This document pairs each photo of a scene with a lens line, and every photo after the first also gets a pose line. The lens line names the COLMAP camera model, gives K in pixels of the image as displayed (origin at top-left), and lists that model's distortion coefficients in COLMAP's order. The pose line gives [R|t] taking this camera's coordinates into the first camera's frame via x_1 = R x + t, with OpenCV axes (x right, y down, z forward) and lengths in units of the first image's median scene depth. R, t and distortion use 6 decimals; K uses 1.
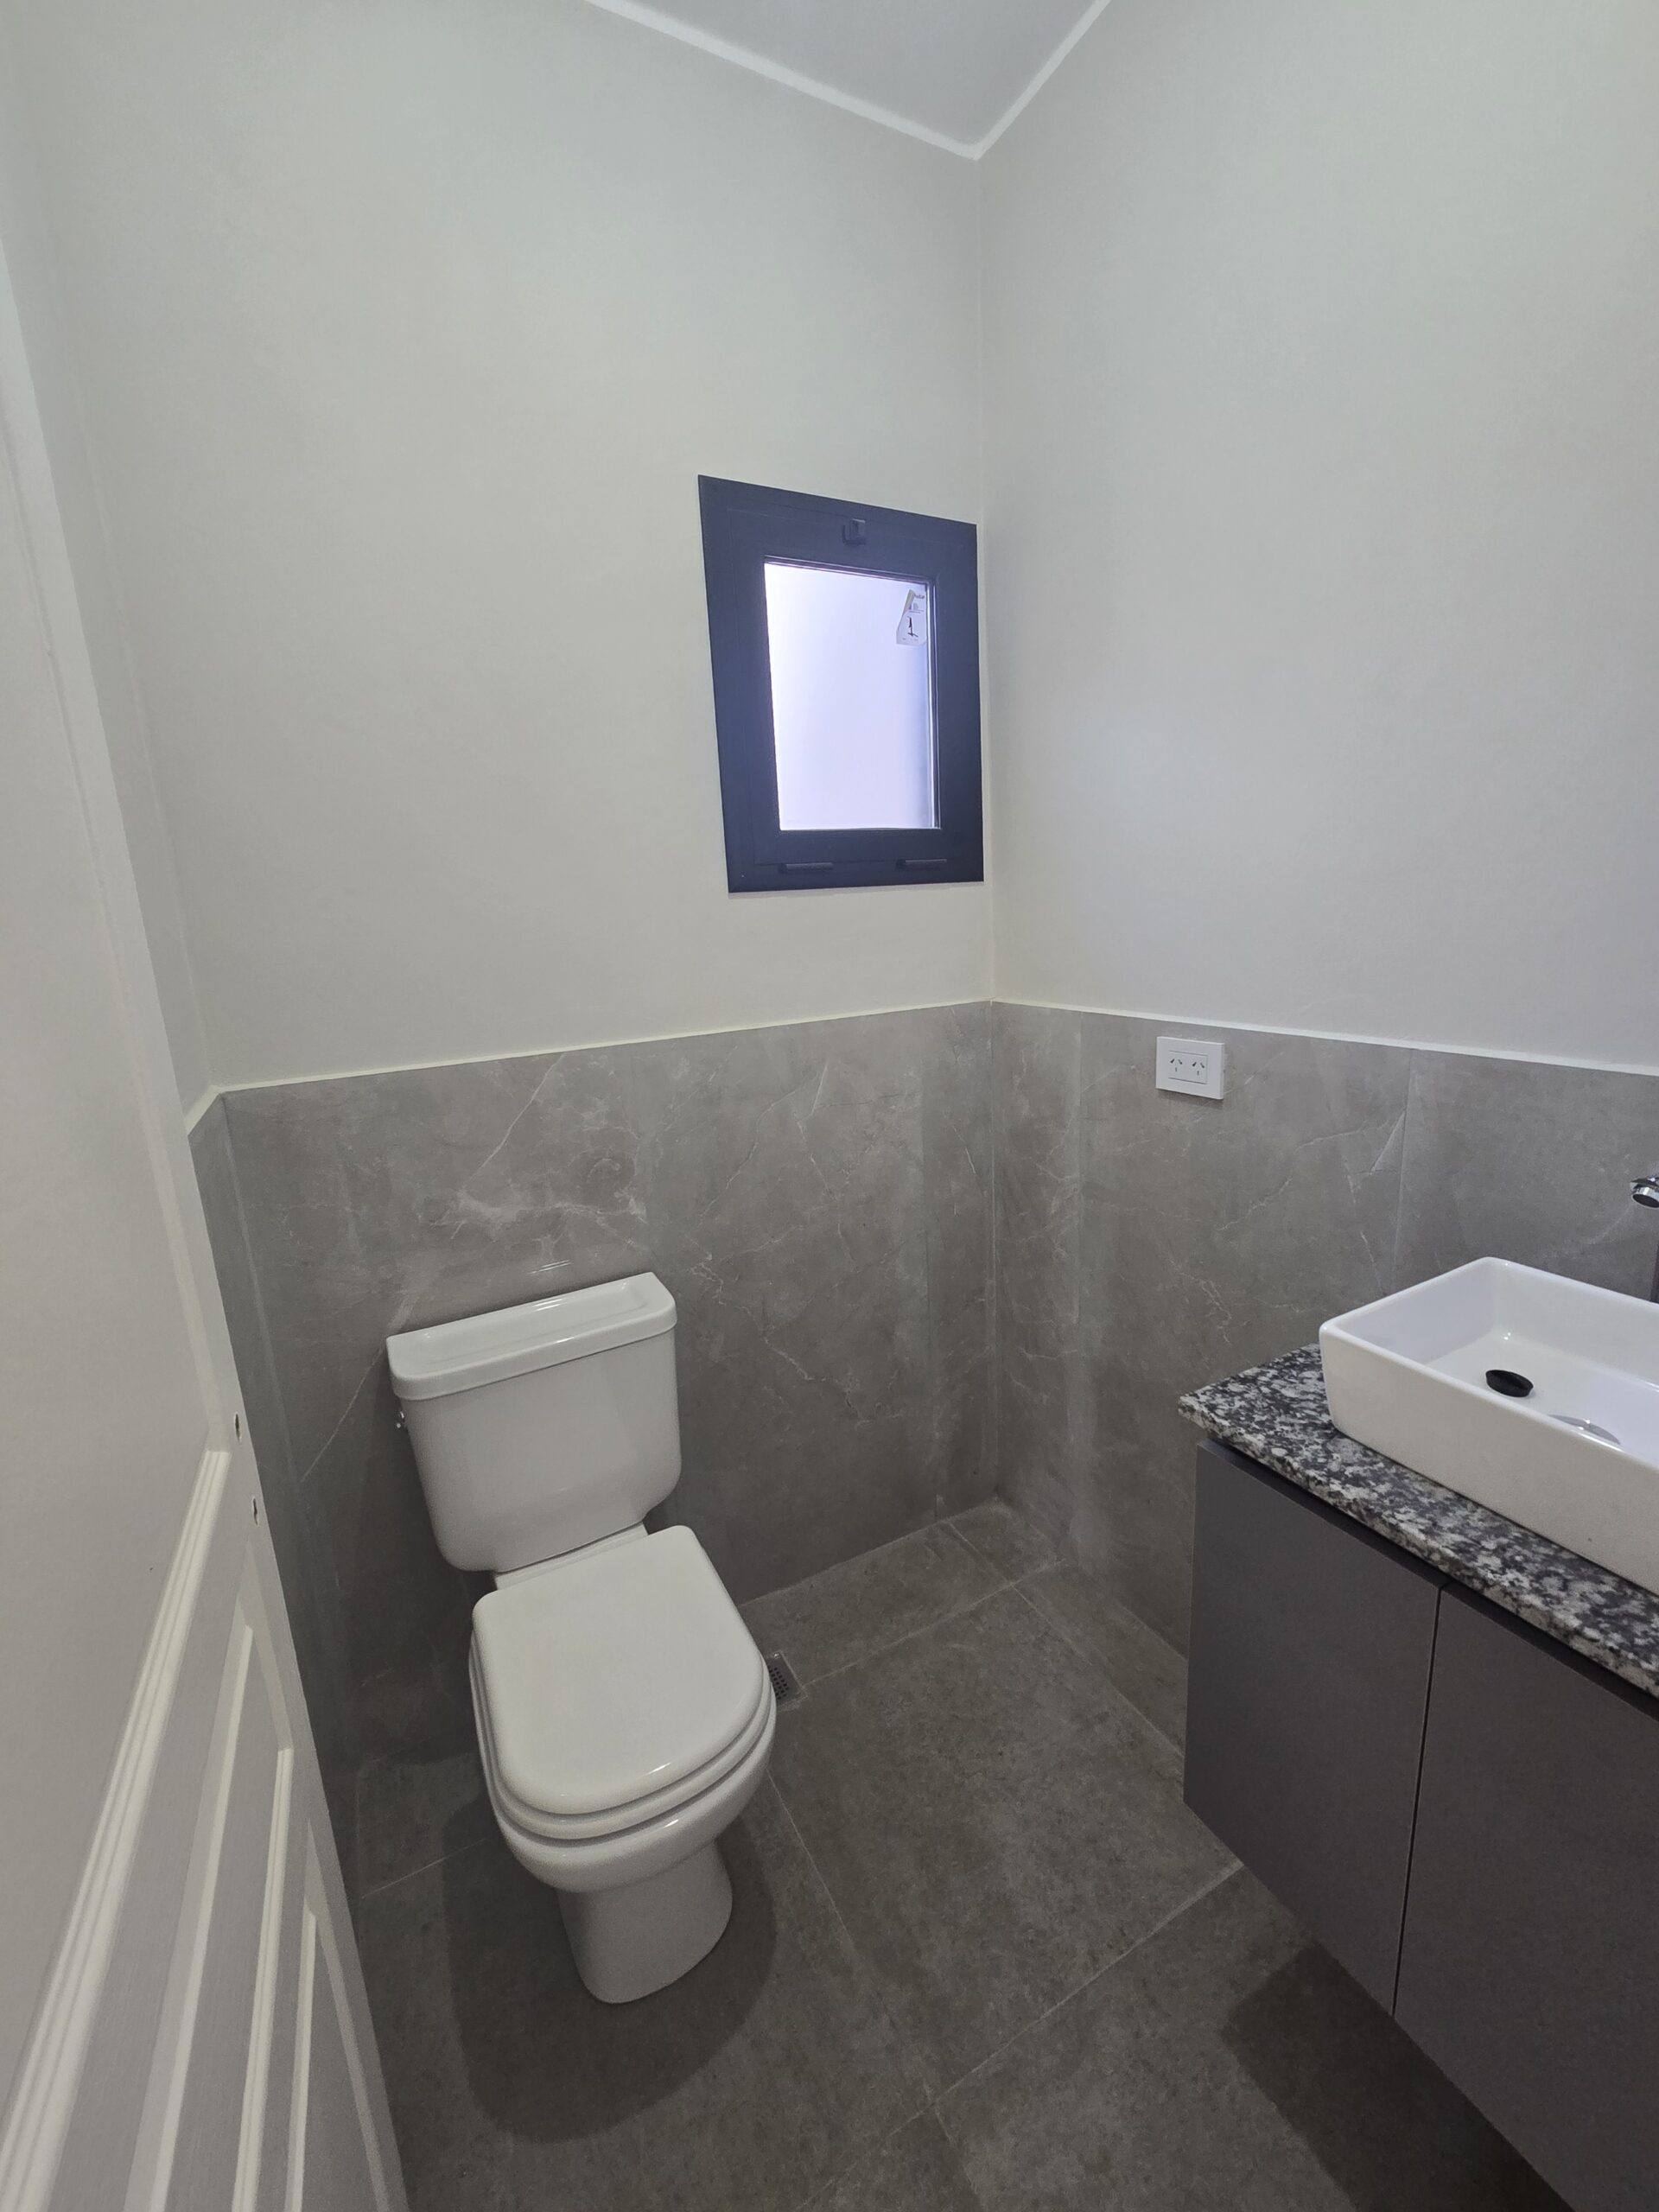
lens RADIAL K [[904.8, 0, 831.7], [0, 904.8, 1098.0], [0, 0, 1]] dist [-0.002268, 0.000003]
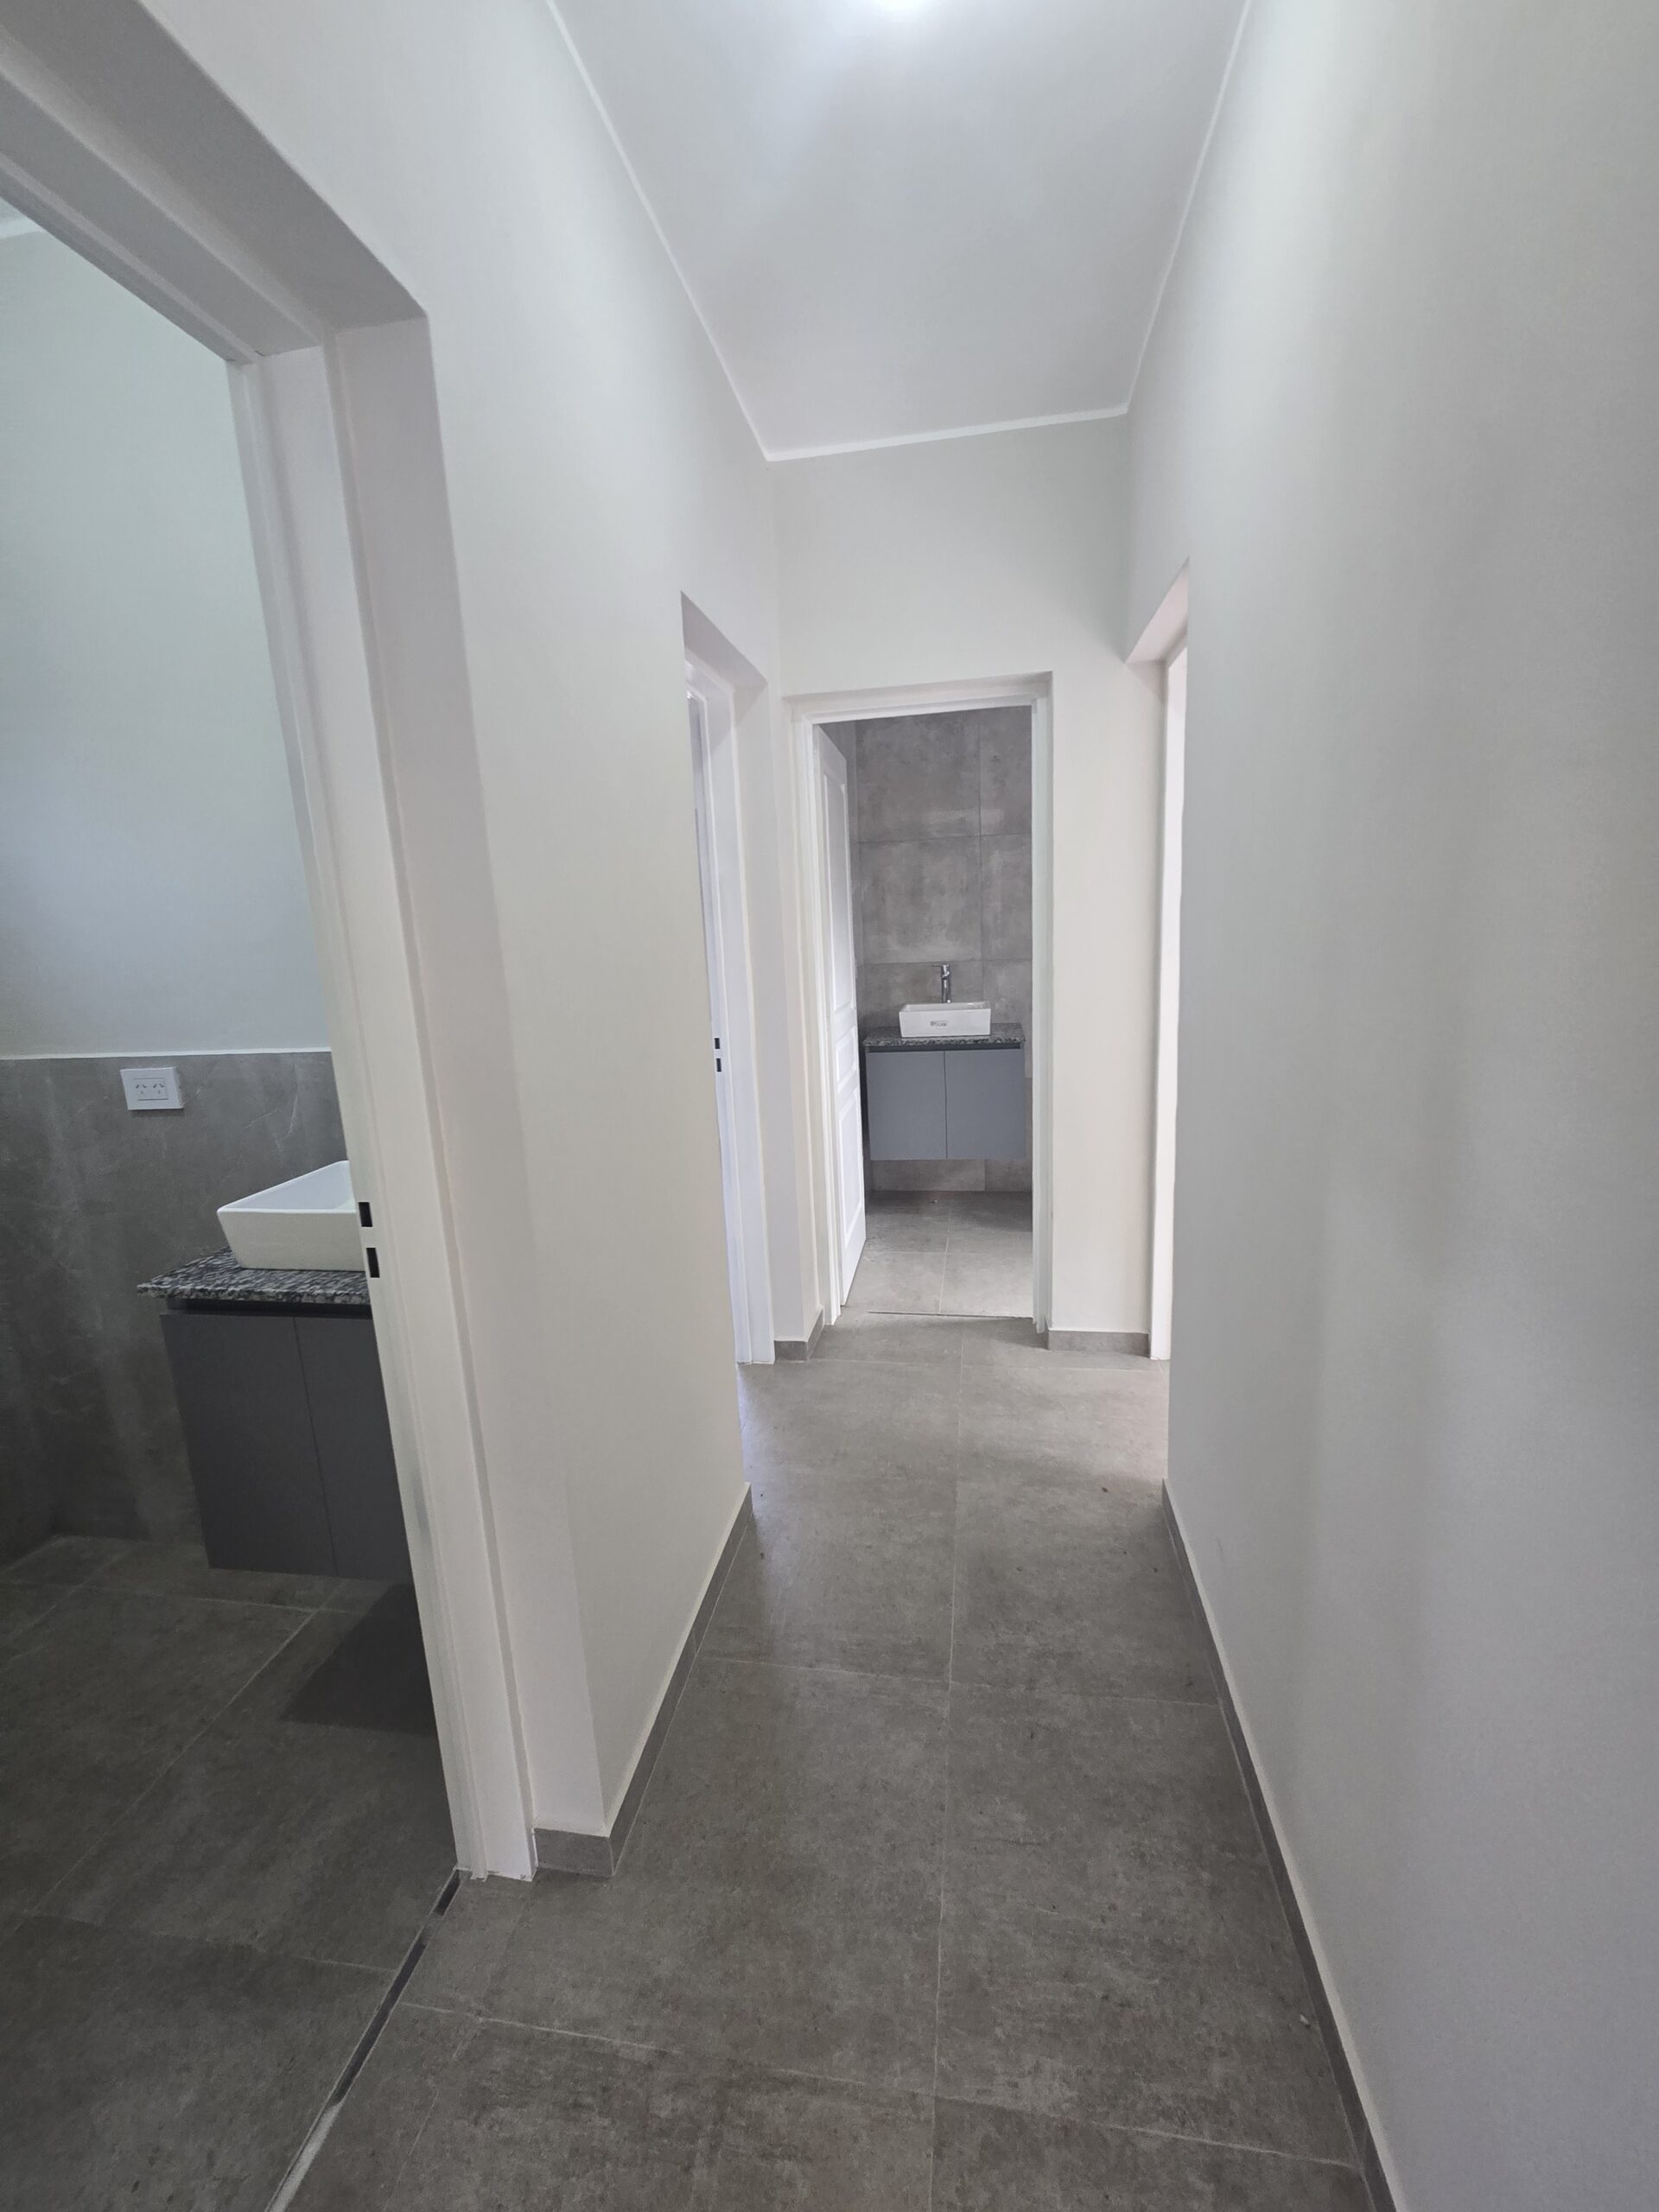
lens RADIAL K [[904.8, 0, 831.7], [0, 904.8, 1098.0], [0, 0, 1]] dist [-0.002268, 0.000003]
pose [[0.604807, -0.130214, 0.785654, -0.040973], [0.182657, 0.982924, 0.022297, 0.134541], [-0.775142, 0.130020, 0.618264, -0.593428]]
